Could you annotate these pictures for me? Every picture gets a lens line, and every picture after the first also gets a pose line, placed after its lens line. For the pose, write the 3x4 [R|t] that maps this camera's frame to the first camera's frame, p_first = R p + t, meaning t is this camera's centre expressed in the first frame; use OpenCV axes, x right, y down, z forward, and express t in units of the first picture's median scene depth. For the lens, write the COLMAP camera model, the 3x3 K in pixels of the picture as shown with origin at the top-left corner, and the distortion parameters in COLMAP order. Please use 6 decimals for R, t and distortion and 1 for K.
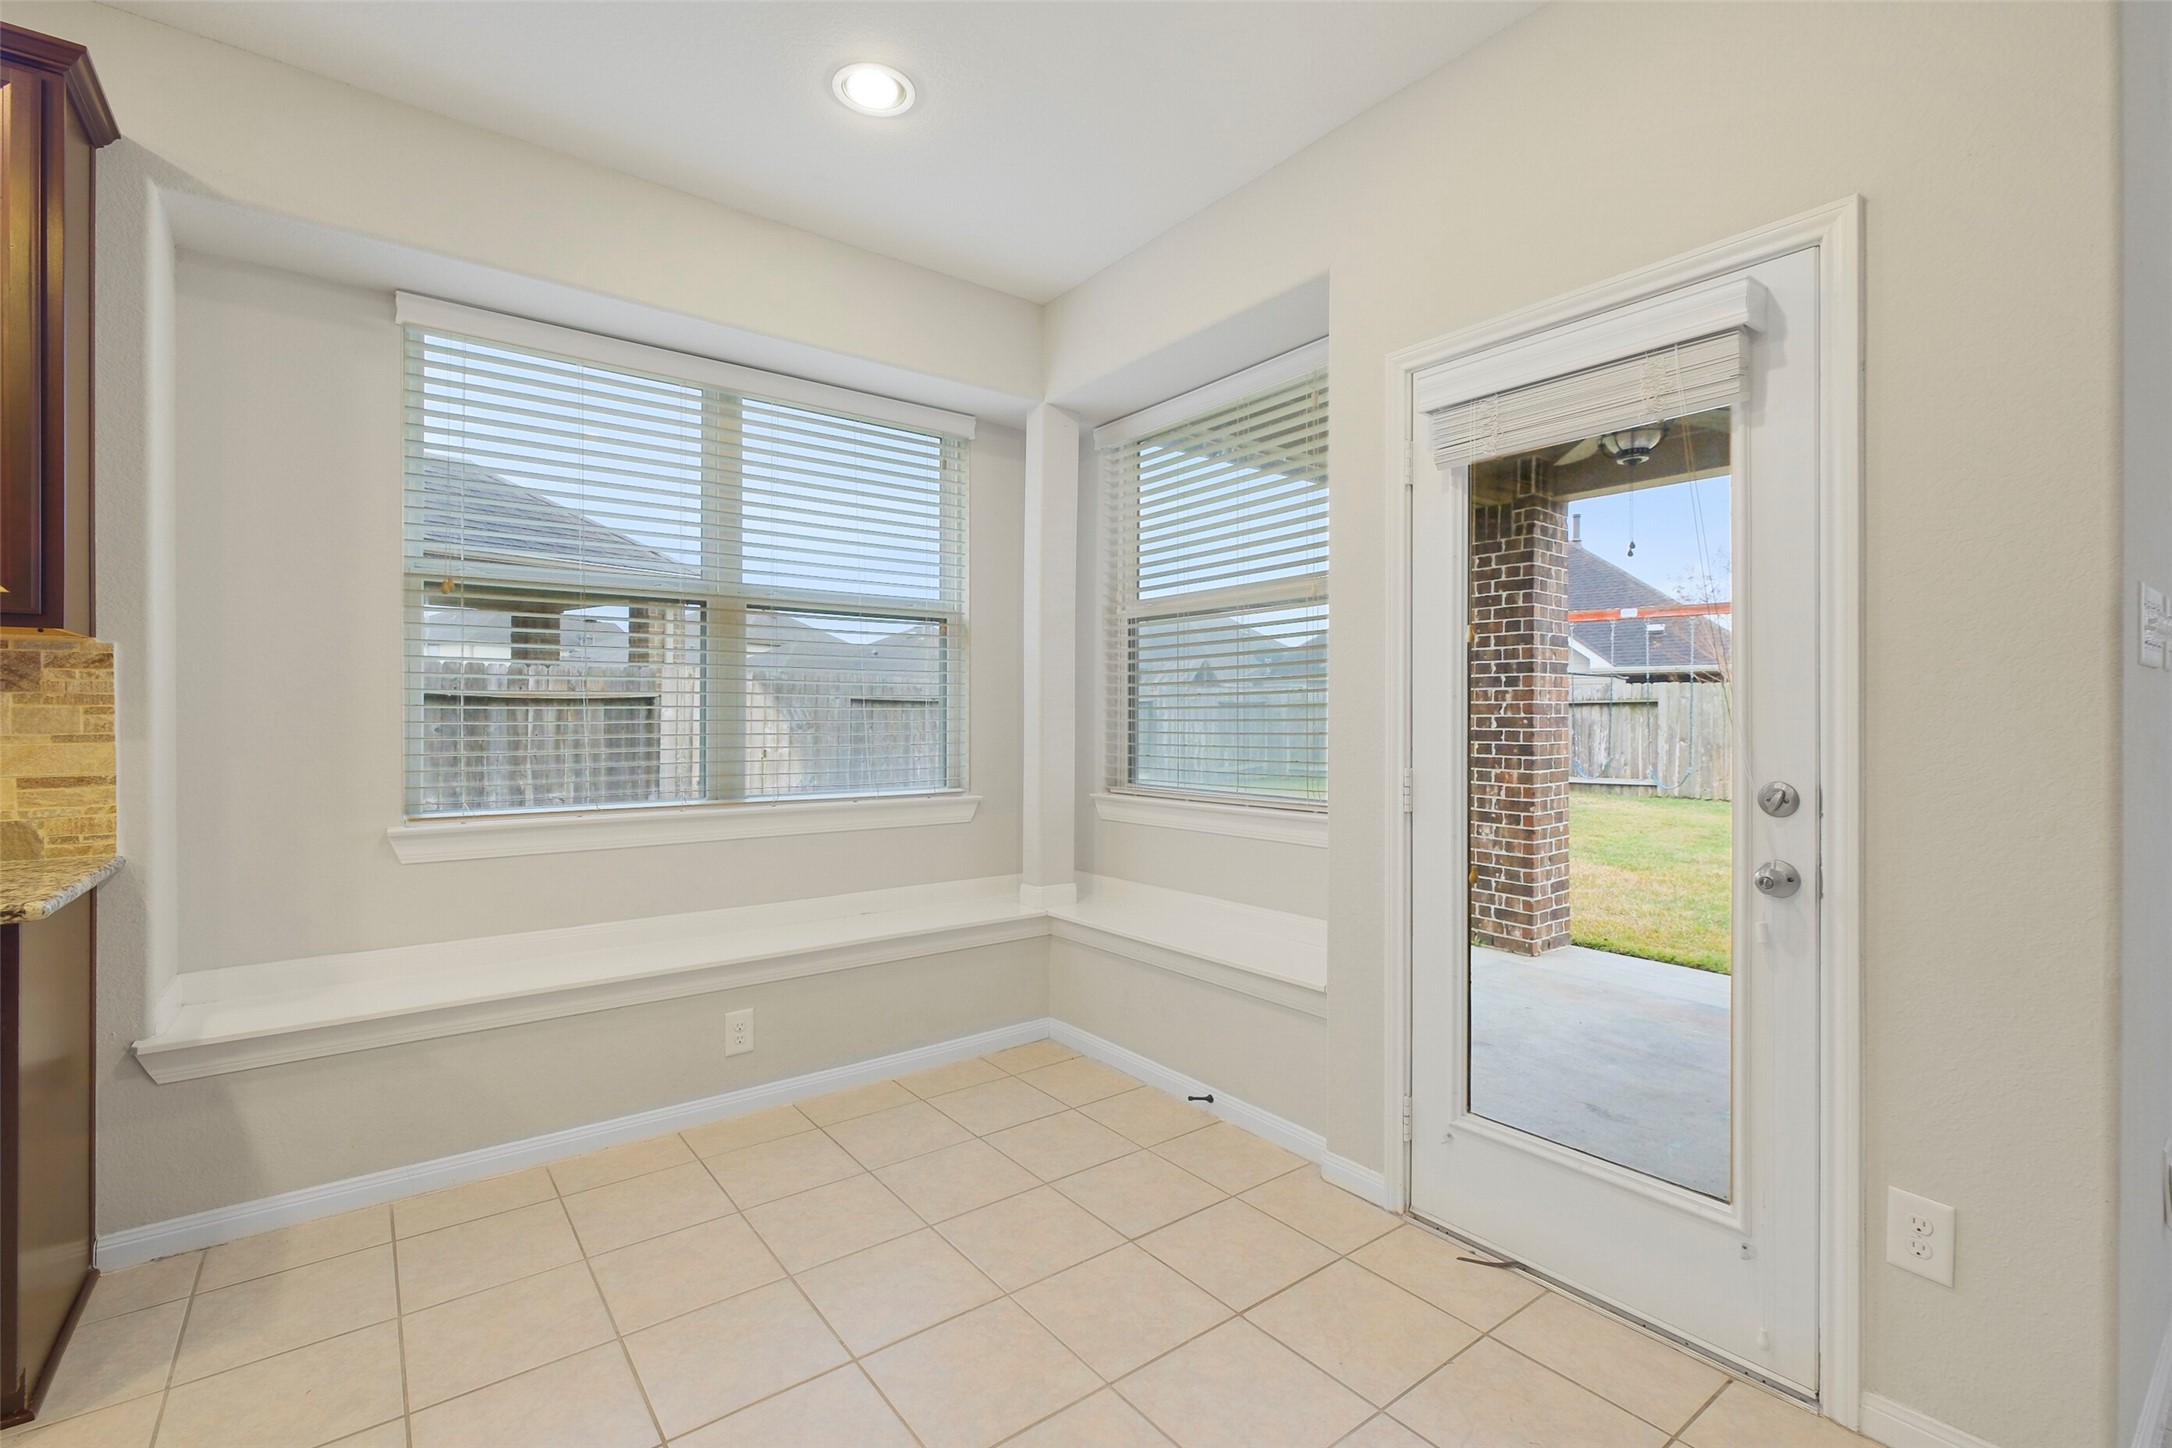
lens RADIAL K [[973.3, 0, 1088.7], [0, 973.3, 714.8], [0, 0, 1]] dist [-0.000265, 0.000230]
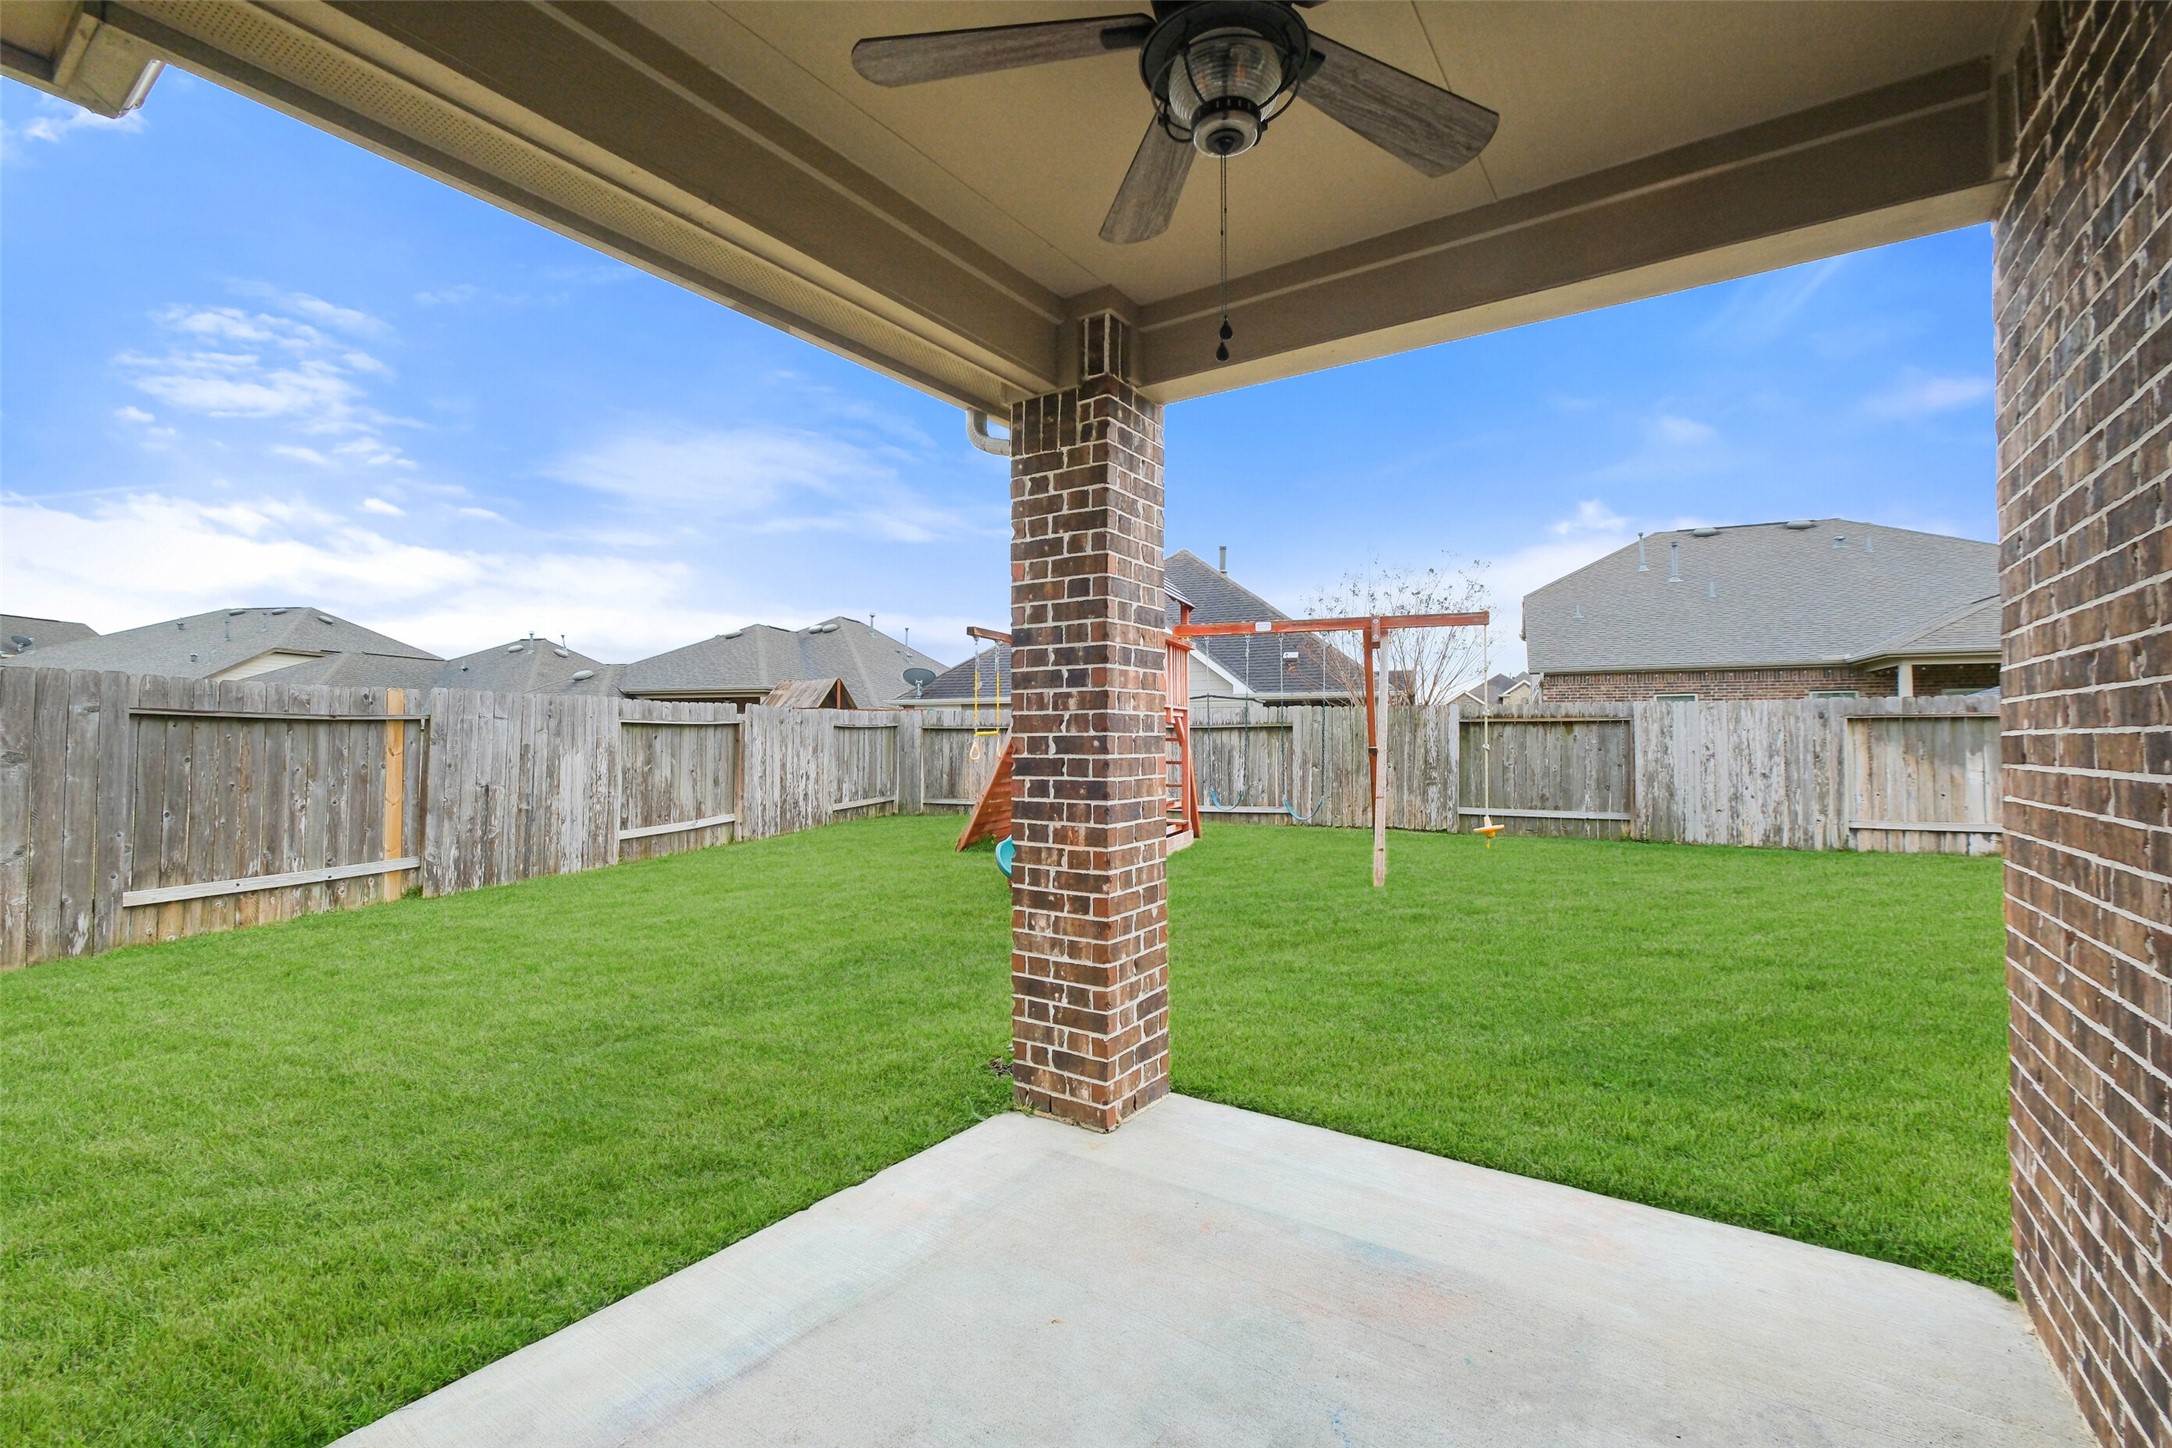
lens RADIAL K [[973.3, 0, 1098.7], [0, 973.3, 719.8], [0, 0, 1]] dist [-0.000265, 0.000230]
pose [[0.945562, 0.006241, 0.325381, 0.246221], [0.001378, 0.999730, -0.023179, 0.006159], [-0.325438, 0.022365, 0.945299, 0.413336]]
